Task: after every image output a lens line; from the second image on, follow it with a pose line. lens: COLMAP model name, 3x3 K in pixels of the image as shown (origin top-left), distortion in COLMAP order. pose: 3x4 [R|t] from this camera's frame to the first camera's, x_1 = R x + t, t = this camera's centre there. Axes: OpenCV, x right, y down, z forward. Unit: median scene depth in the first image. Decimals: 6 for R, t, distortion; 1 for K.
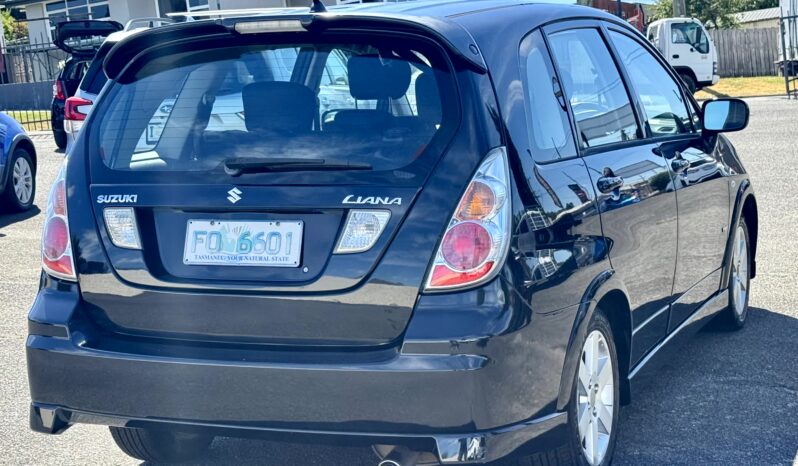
lens RADIAL K [[1513.0, 0, 399.0], [0, 1513.0, 233.0], [0, 0, 1]] dist [0.045799, 0.133666]
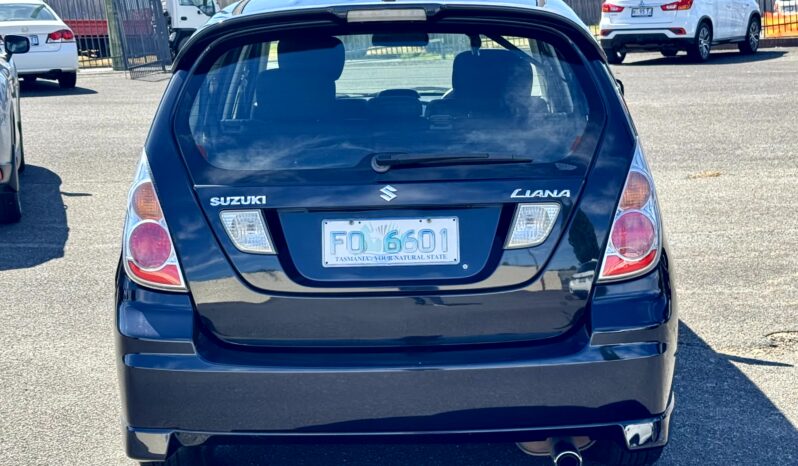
lens RADIAL K [[1513.0, 0, 399.0], [0, 1513.0, 233.0], [0, 0, 1]] dist [0.045799, 0.133666]
pose [[0.925999, -0.047681, 0.374503, -0.454172], [0.037287, 0.998693, 0.034955, -0.032295], [-0.375680, -0.018404, 0.926567, 0.106436]]
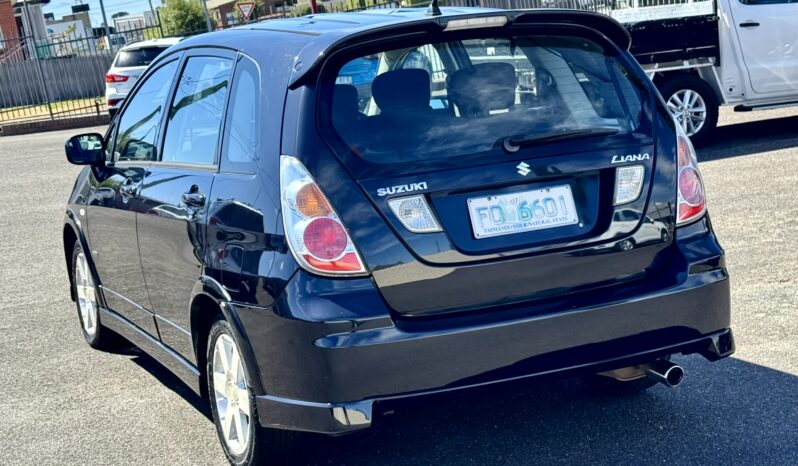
lens RADIAL K [[1513.0, 0, 399.0], [0, 1513.0, 233.0], [0, 0, 1]] dist [0.045799, 0.133666]
pose [[0.682330, -0.119821, 0.721158, -0.972236], [0.151968, 0.988175, 0.020400, -0.014460], [-0.715075, 0.095673, 0.692470, 0.284981]]
